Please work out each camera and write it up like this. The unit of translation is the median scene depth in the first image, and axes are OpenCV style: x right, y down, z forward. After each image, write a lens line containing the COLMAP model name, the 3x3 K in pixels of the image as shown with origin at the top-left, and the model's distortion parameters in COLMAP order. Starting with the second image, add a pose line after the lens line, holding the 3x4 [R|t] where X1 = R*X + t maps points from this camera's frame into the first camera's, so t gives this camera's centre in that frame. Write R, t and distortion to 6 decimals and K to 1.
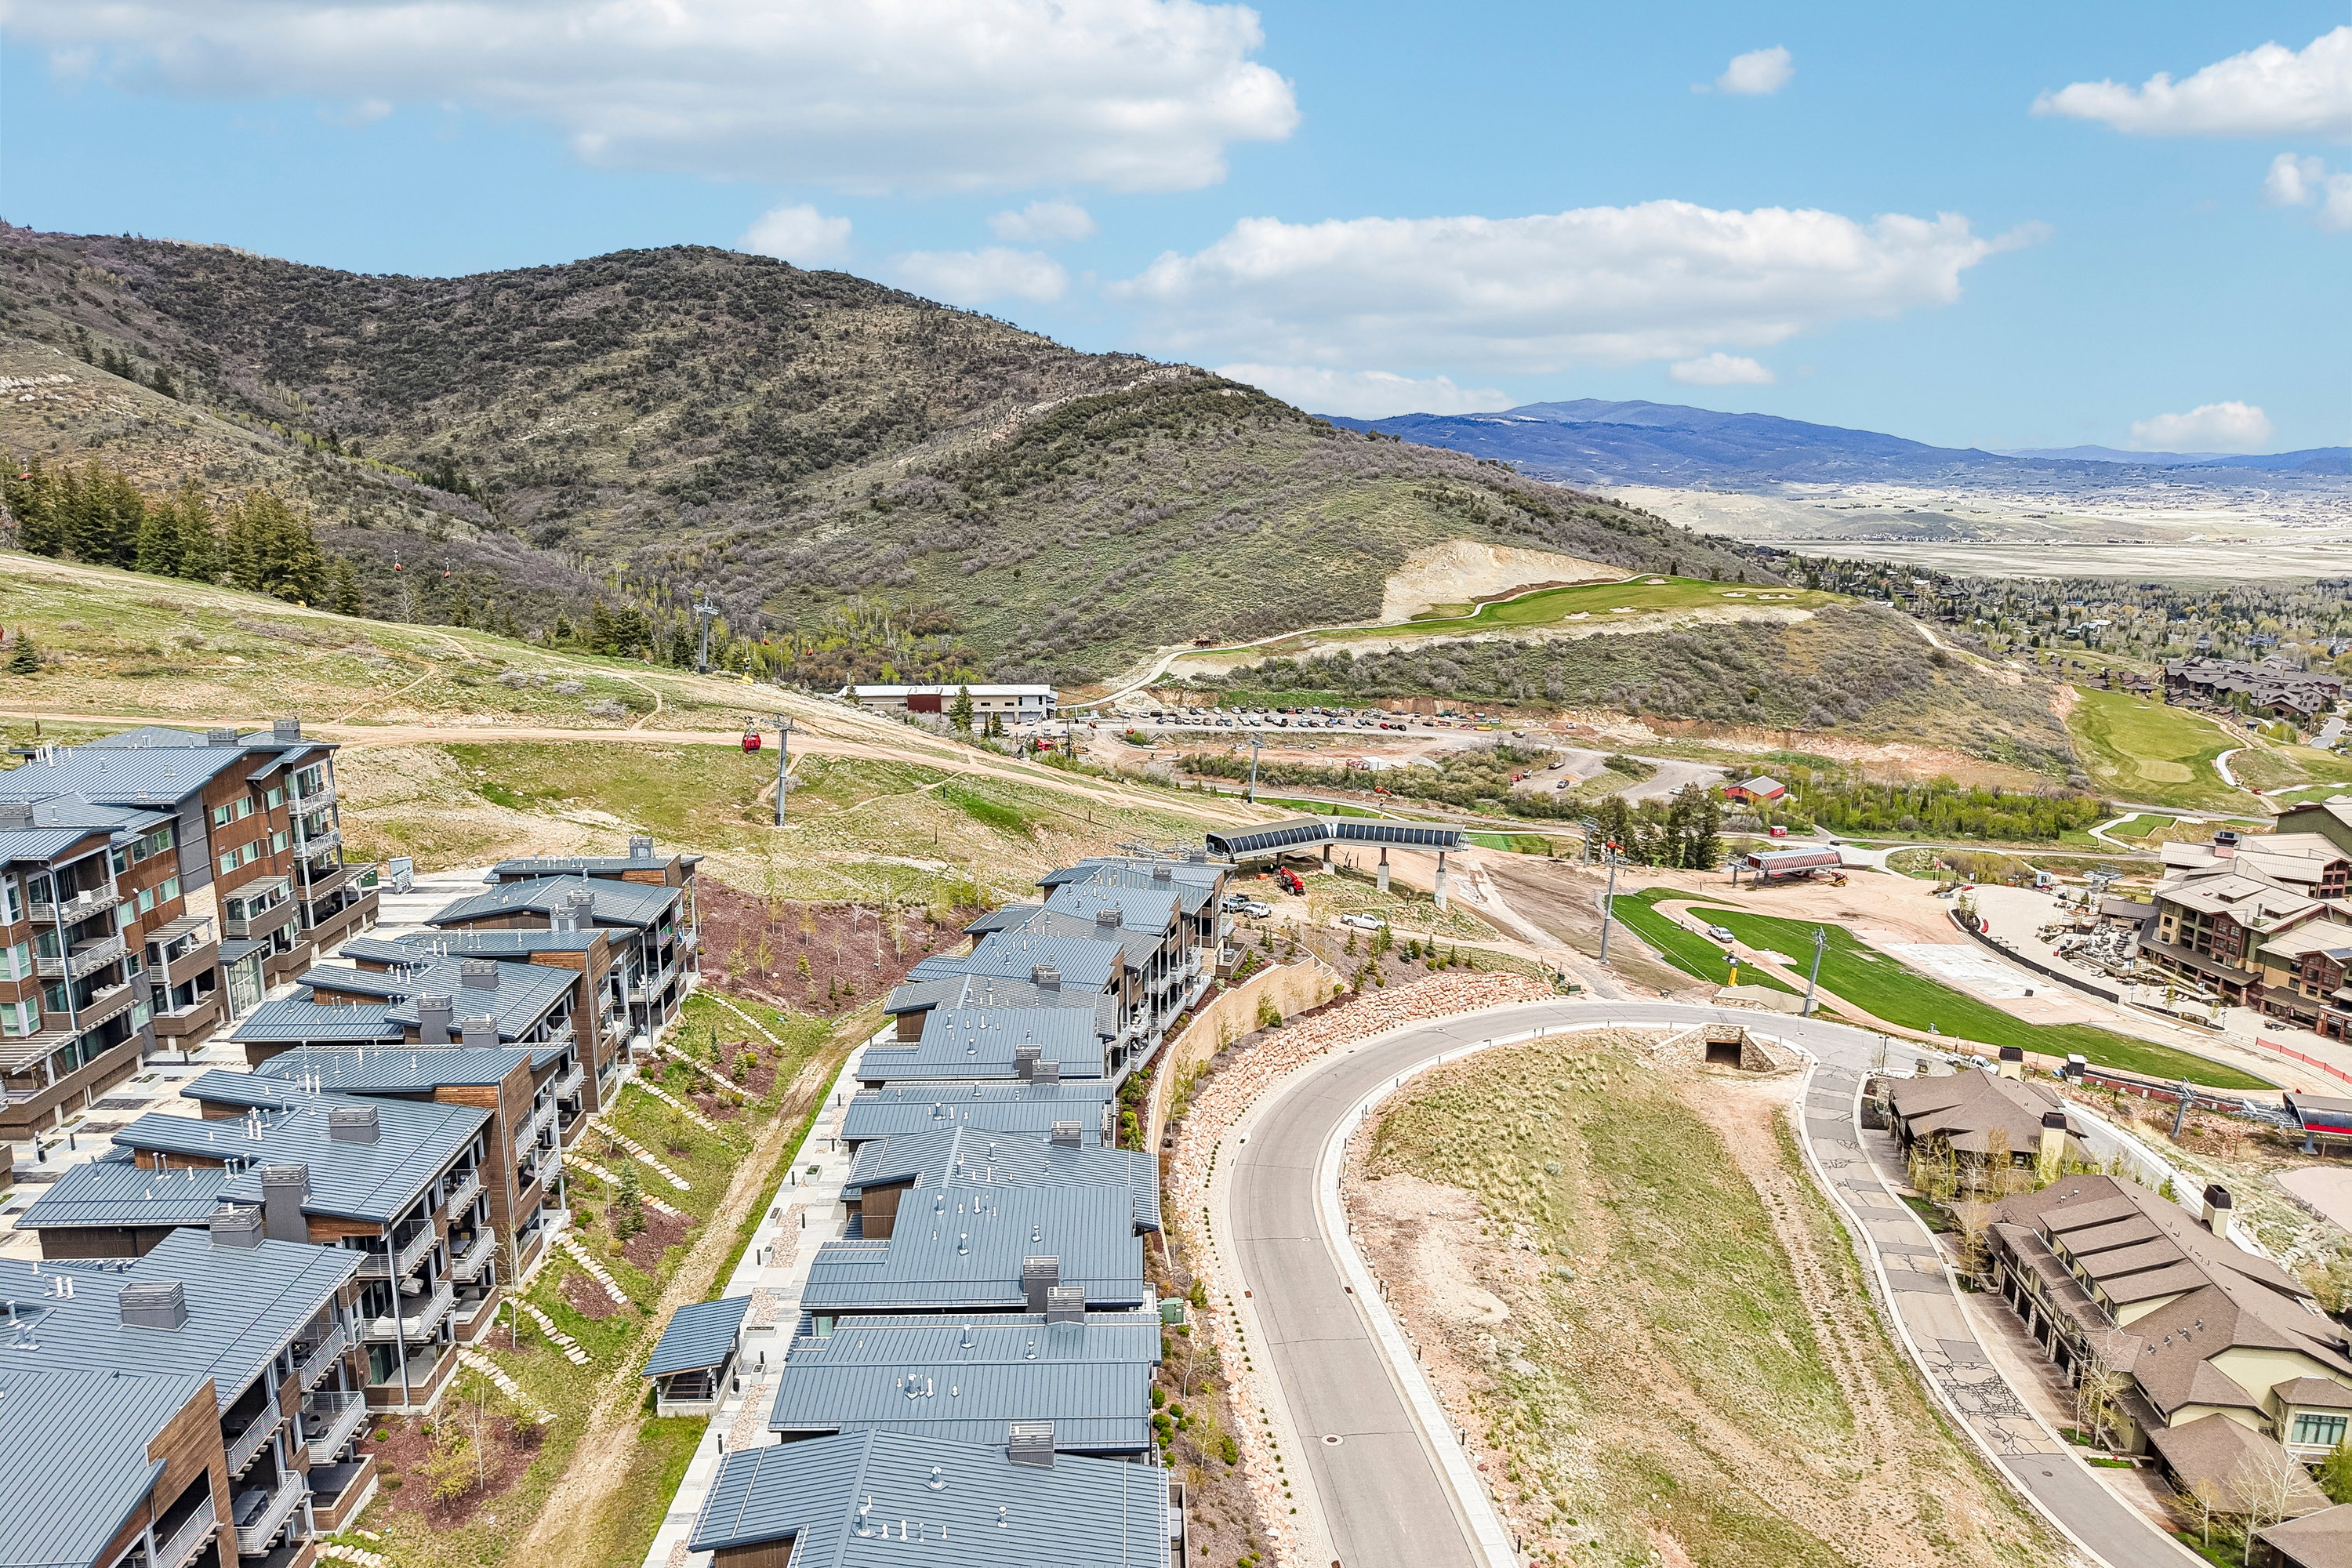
lens RADIAL K [[1571.5, 0, 1180.2], [0, 1571.5, 786.0], [0, 0, 1]] dist [0.027164, -0.029057]
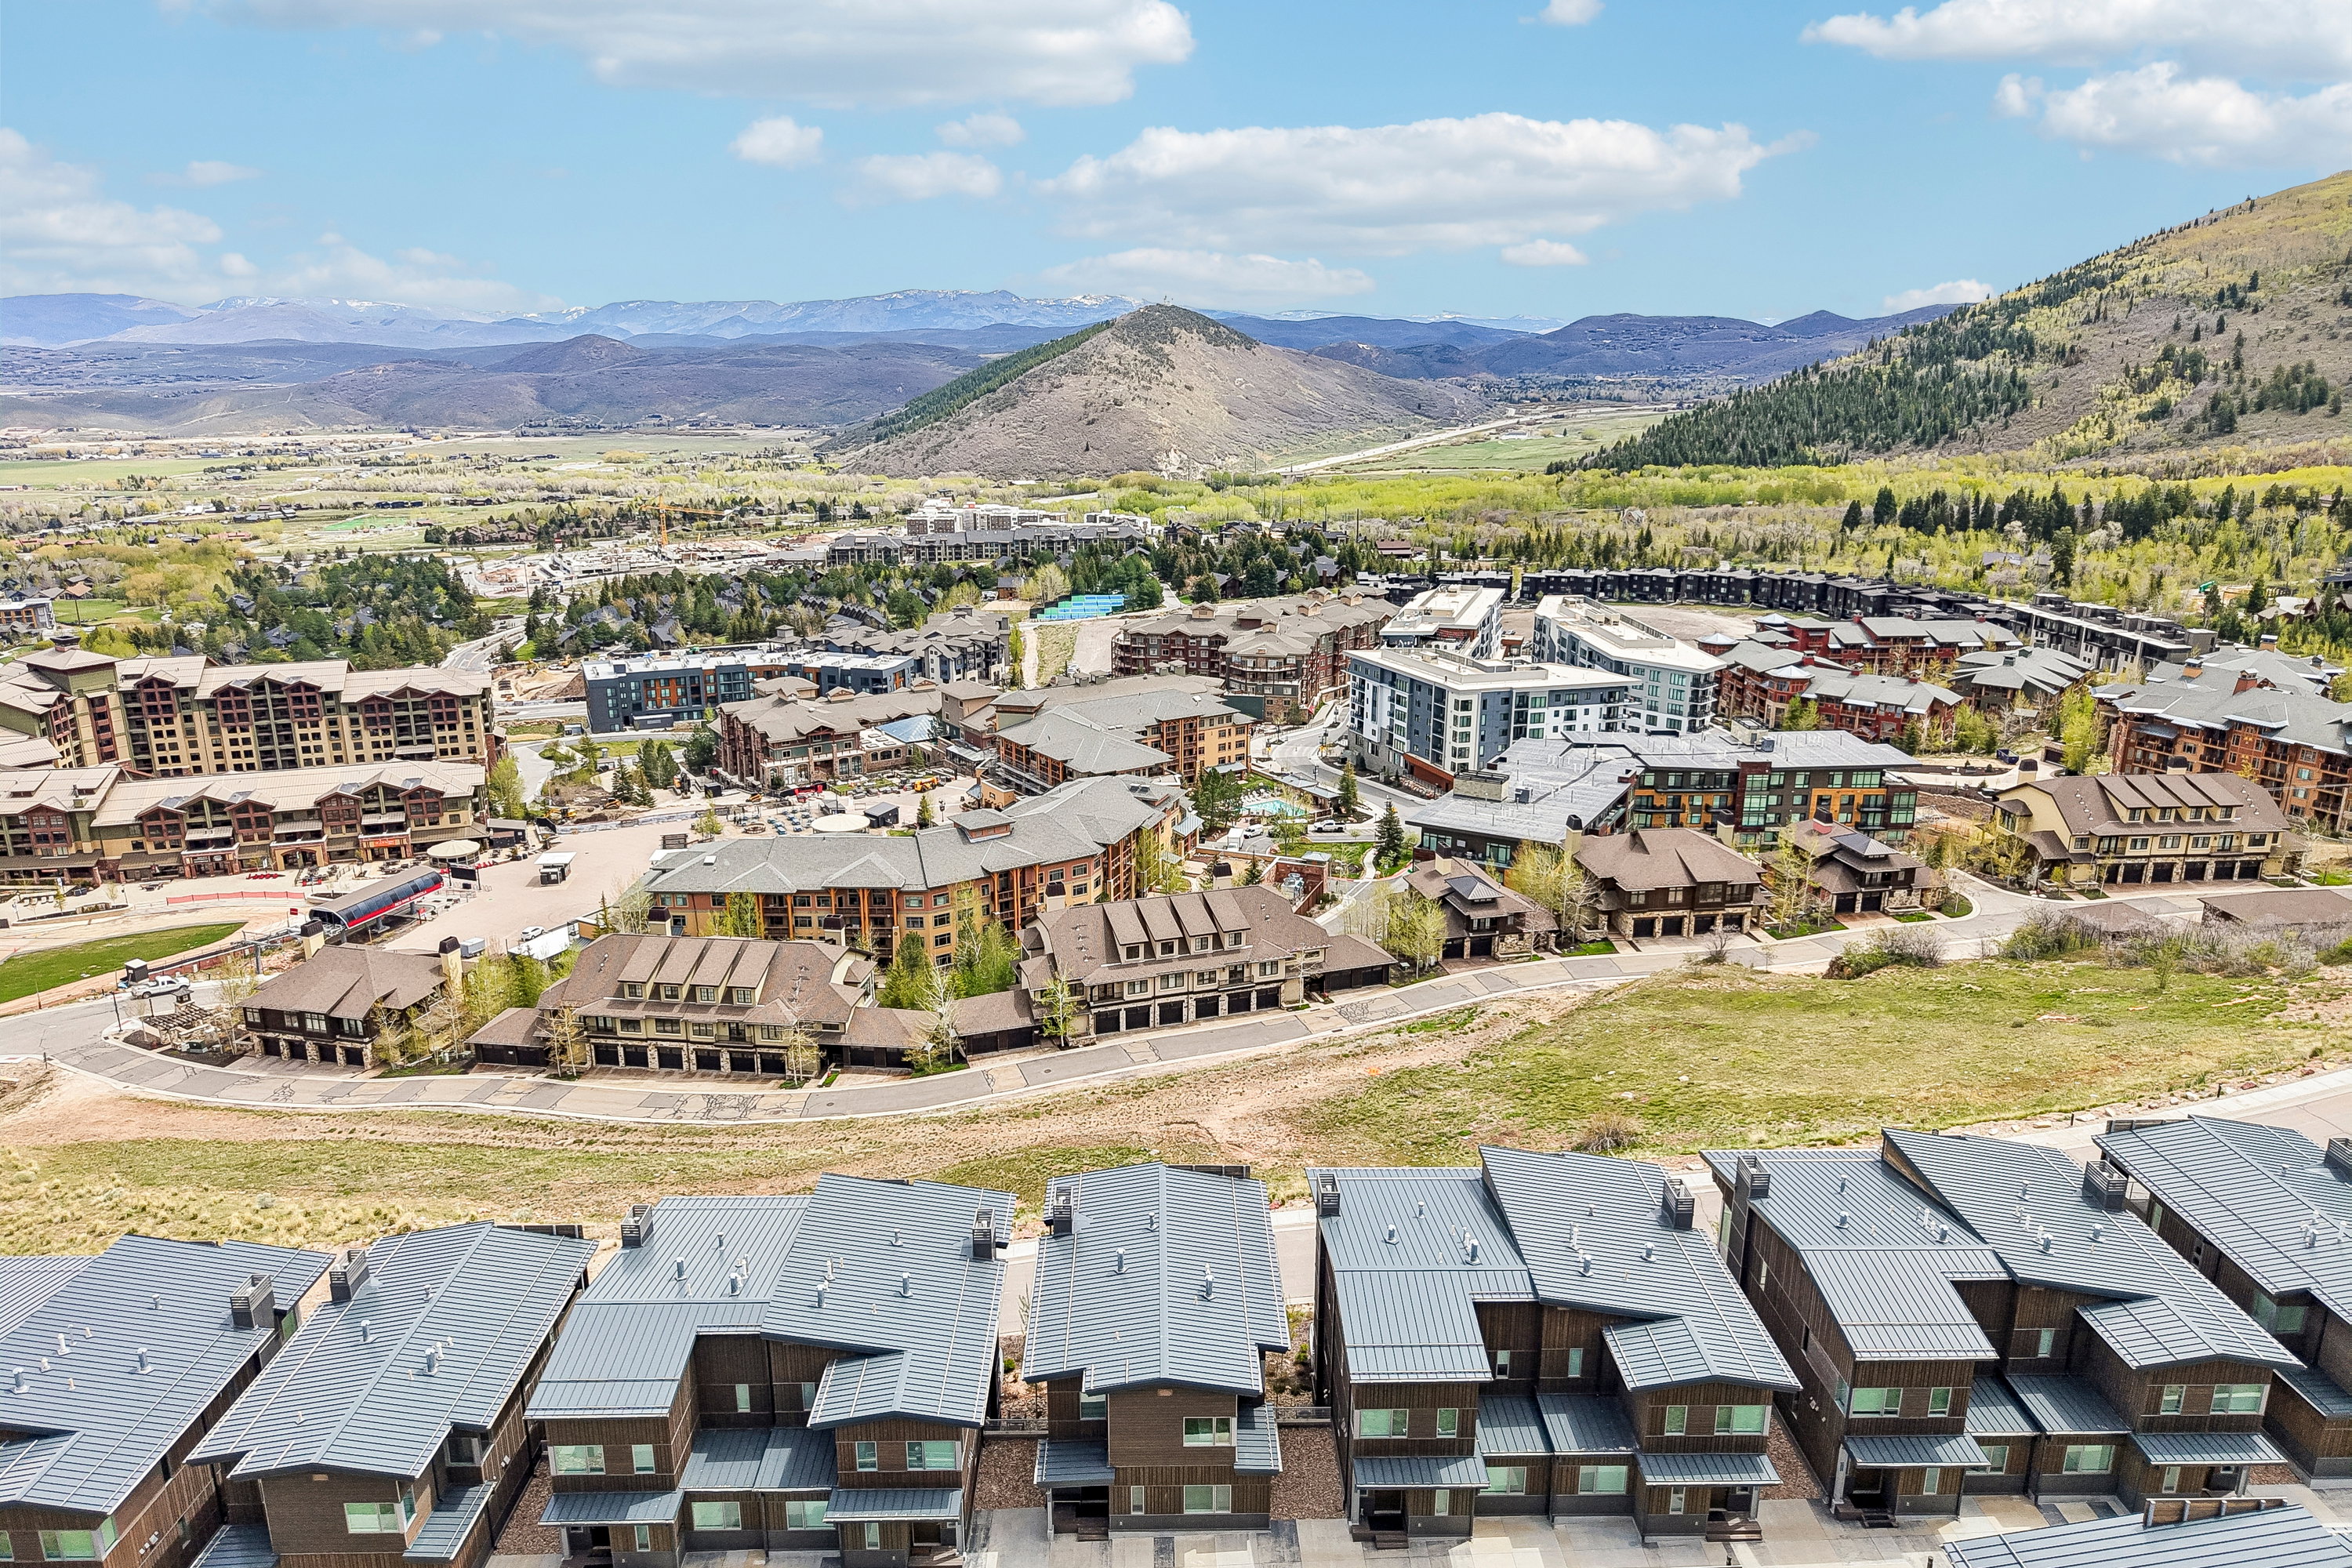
lens RADIAL K [[1571.5, 0, 1177.0], [0, 1571.5, 789.9], [0, 0, 1]] dist [0.027164, -0.029057]
pose [[0.007644, -0.275149, 0.961371, -0.102240], [0.206892, 0.941032, 0.267682, -0.016980], [-0.978334, 0.196854, 0.064119, 0.092036]]
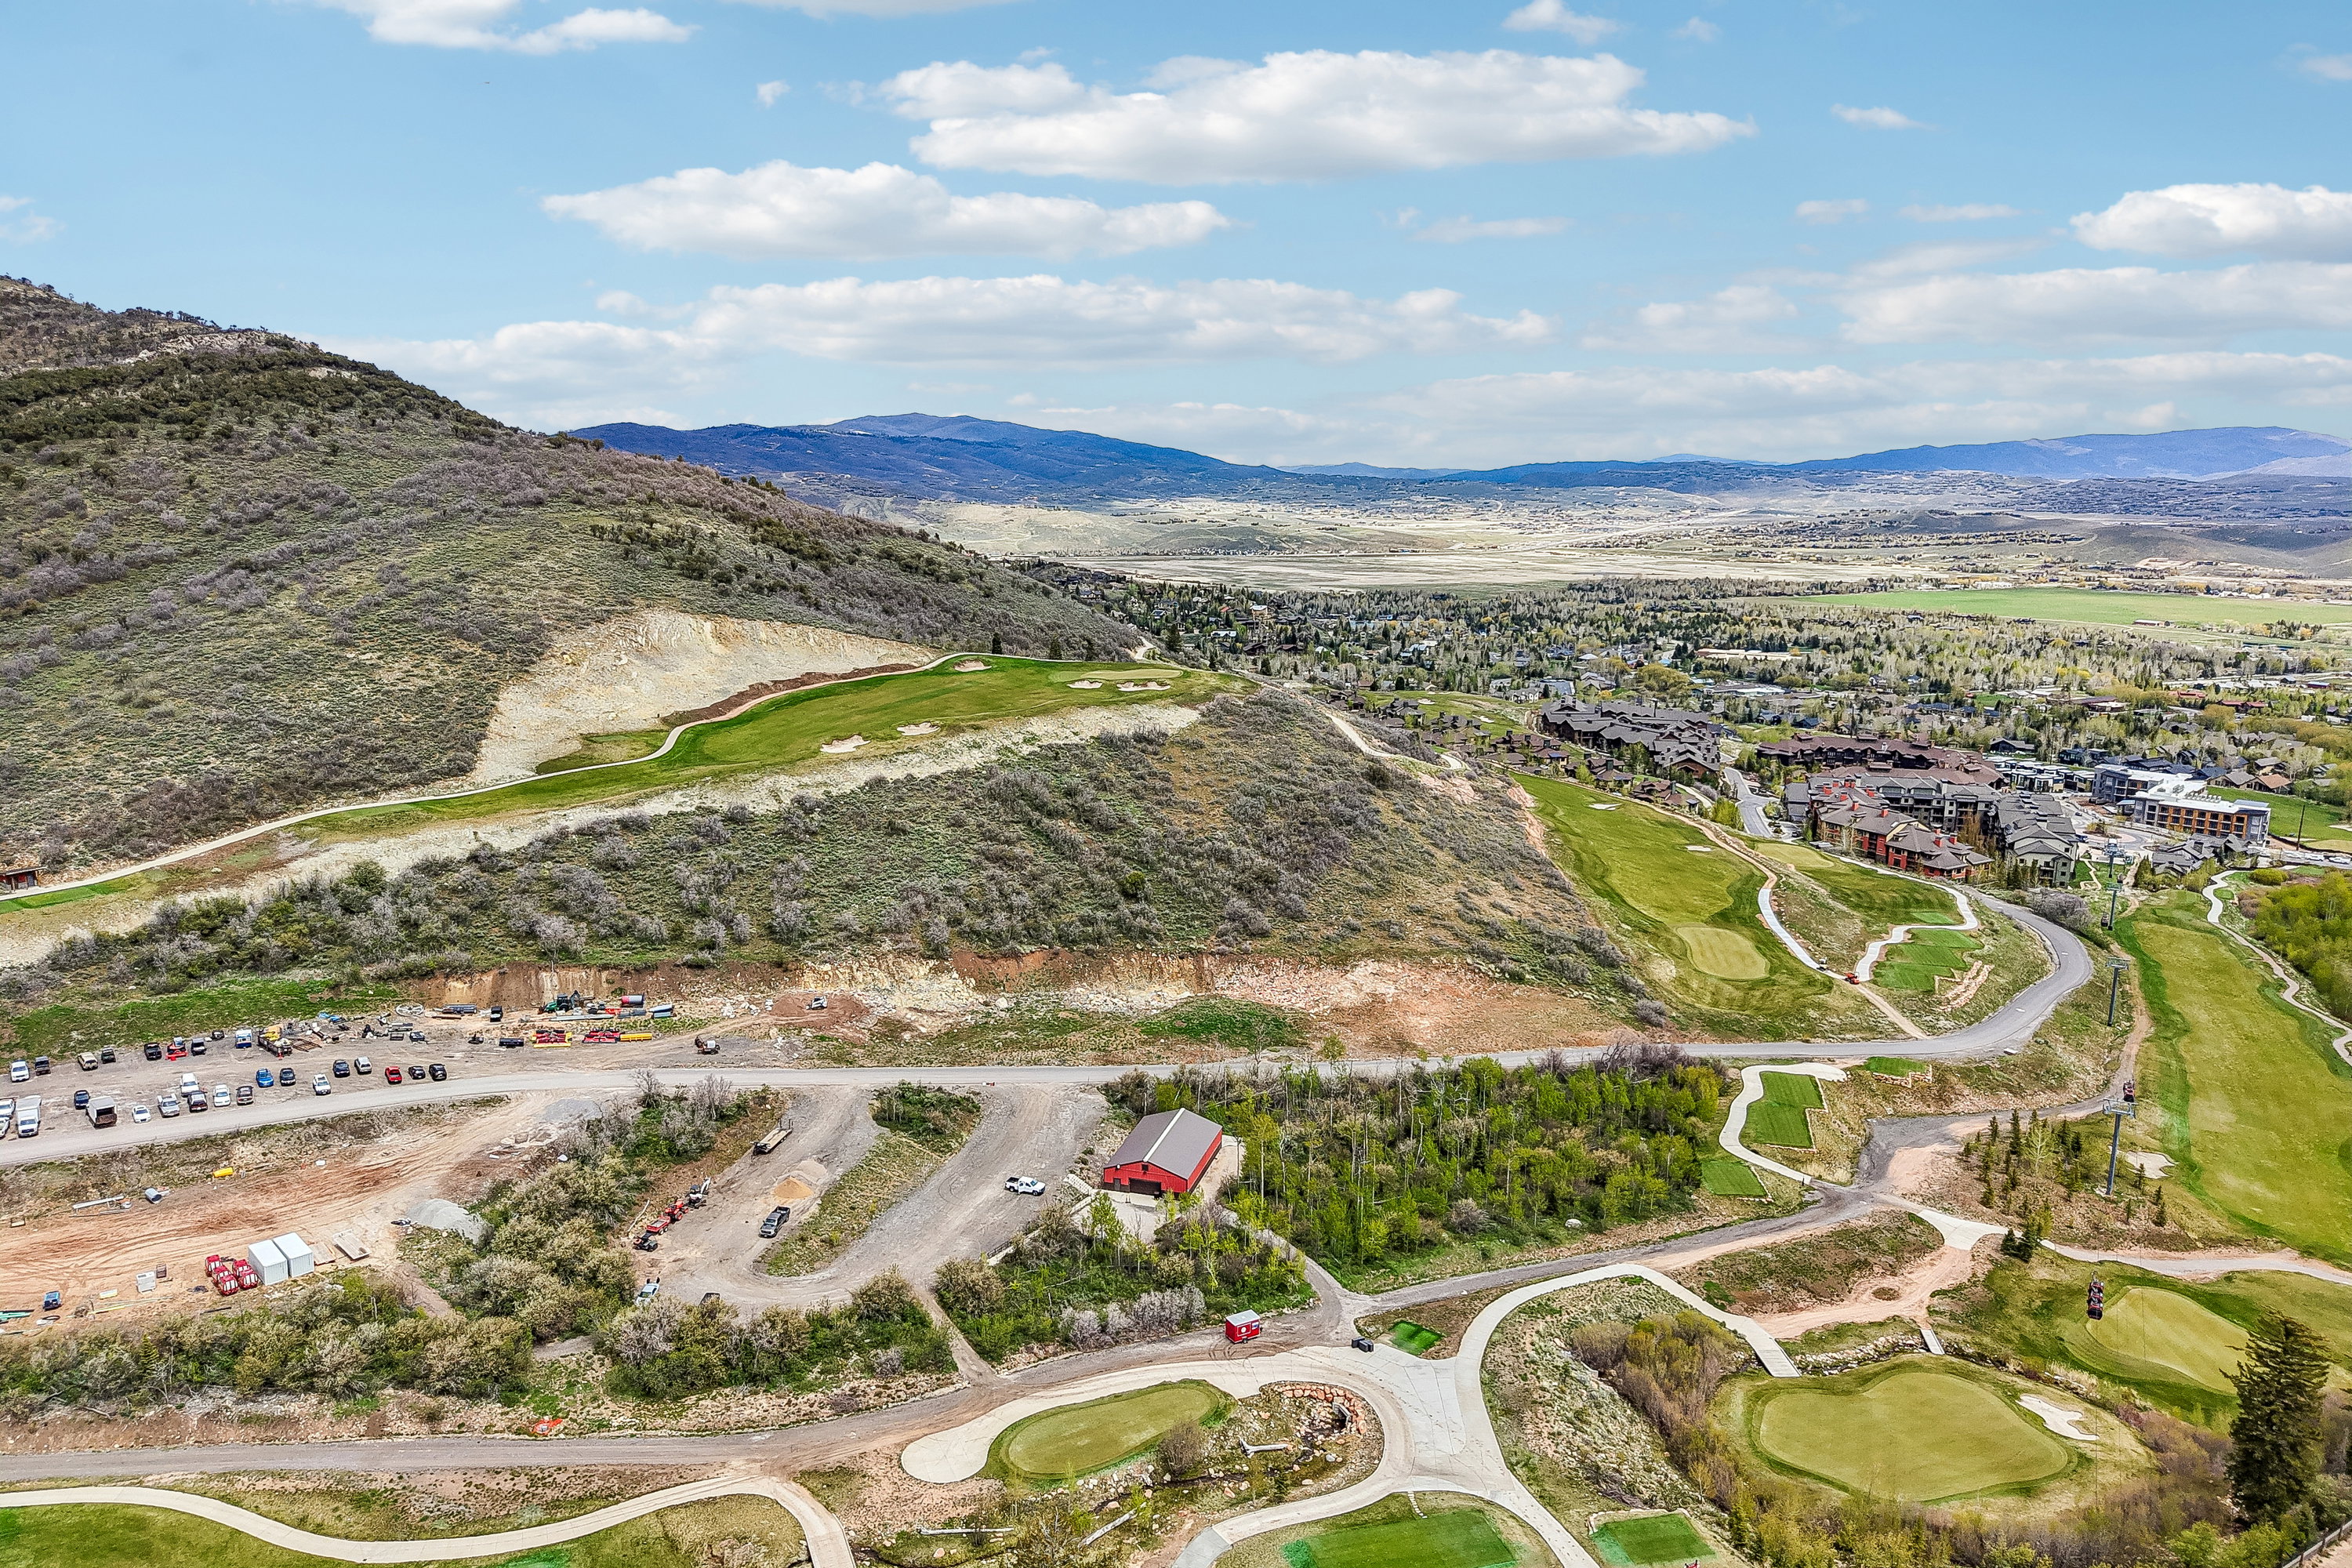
lens RADIAL K [[1571.5, 0, 1158.4], [0, 1571.5, 796.4], [0, 0, 1]] dist [0.027164, -0.029057]
pose [[0.923309, -0.075638, 0.376535, 0.116794], [0.076252, 0.997000, 0.013296, -0.074062], [-0.376411, 0.016436, 0.926307, 0.345750]]
